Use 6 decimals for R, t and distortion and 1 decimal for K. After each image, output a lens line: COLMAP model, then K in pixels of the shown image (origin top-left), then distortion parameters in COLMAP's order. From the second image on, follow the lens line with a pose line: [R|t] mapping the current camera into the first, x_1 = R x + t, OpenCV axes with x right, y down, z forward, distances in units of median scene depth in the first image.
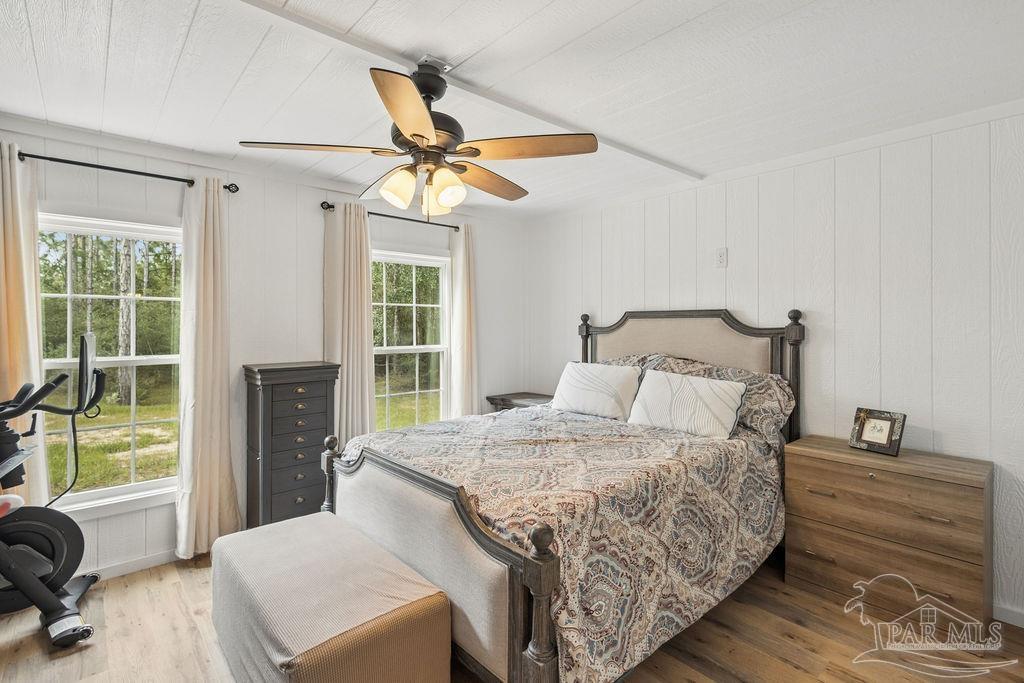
lens RADIAL K [[479.3, 0, 517.7], [0, 479.3, 330.9], [0, 0, 1]] dist [0.002966, 0.000128]
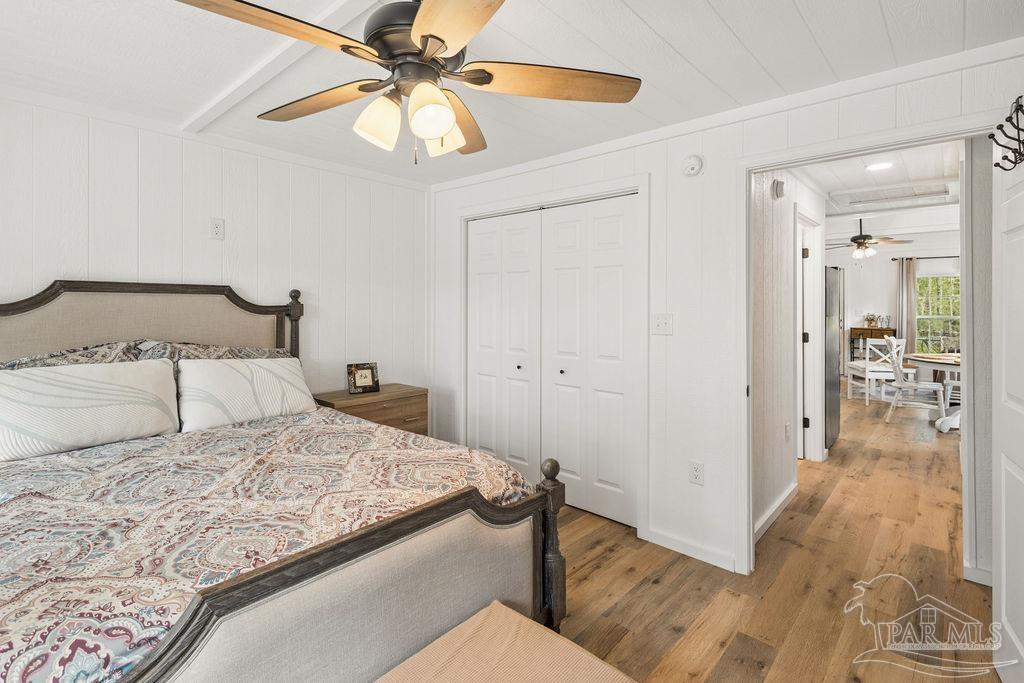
lens RADIAL K [[475.0, 0, 513.4], [0, 475.0, 303.4], [0, 0, 1]] dist [0.001850, 0.000137]
pose [[-0.134558, 0.002617, 0.990902, -0.614227], [0.004575, 0.999987, -0.002020, -0.007046], [-0.990895, 0.004261, -0.134568, 0.643317]]
